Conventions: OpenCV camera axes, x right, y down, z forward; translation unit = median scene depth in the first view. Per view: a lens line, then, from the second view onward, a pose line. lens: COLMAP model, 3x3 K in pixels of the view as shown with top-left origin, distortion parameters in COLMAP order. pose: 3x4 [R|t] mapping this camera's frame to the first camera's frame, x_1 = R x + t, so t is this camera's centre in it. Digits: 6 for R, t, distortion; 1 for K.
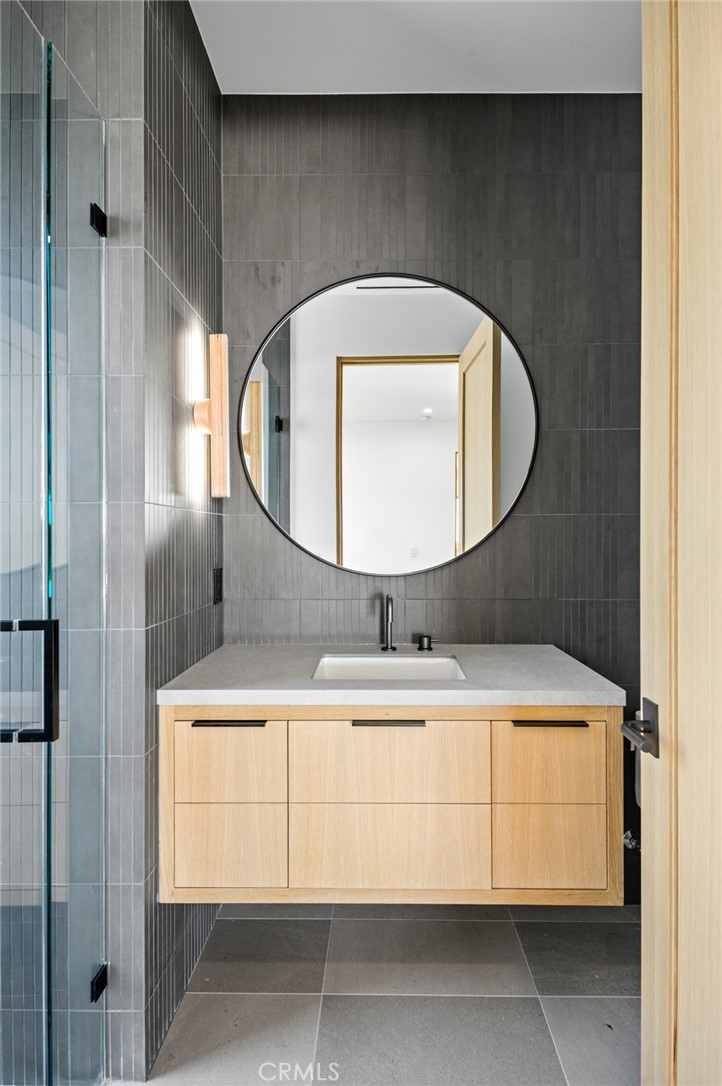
lens RADIAL K [[495.7, 0, 361.0], [0, 495.7, 543.0], [0, 0, 1]] dist [-0.001098, -0.000152]
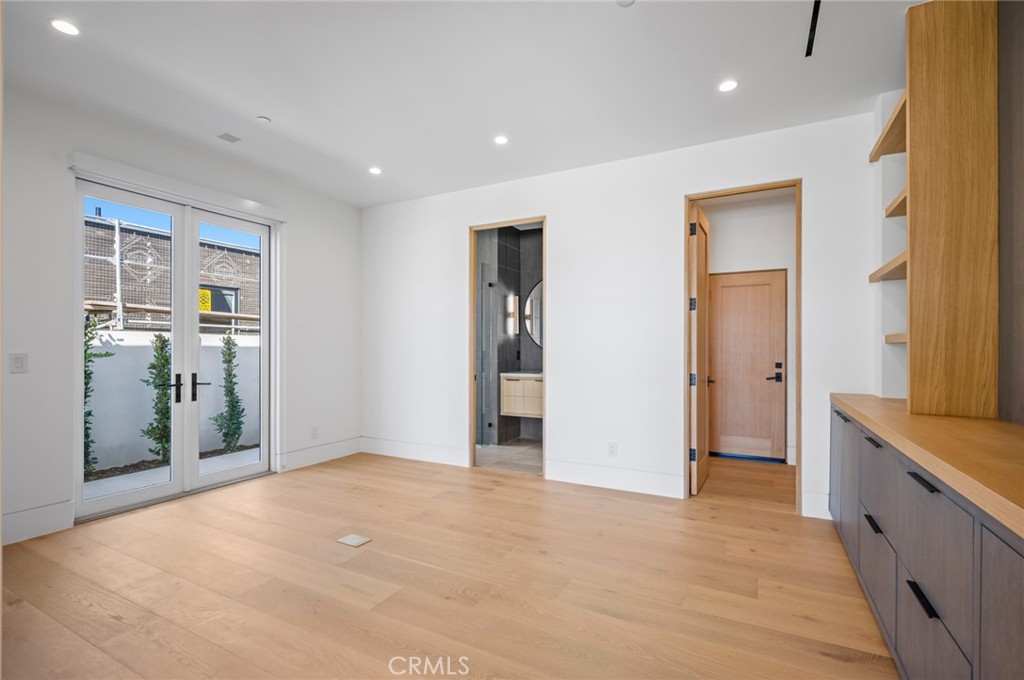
lens RADIAL K [[467.4, 0, 516.2], [0, 467.4, 350.2], [0, 0, 1]] dist [-0.001098, -0.000152]
pose [[0.890794, 0.005323, -0.454376, 1.879085], [-0.005645, 0.999984, 0.000648, 0.060700], [0.454372, 0.001988, 0.890810, -3.145268]]
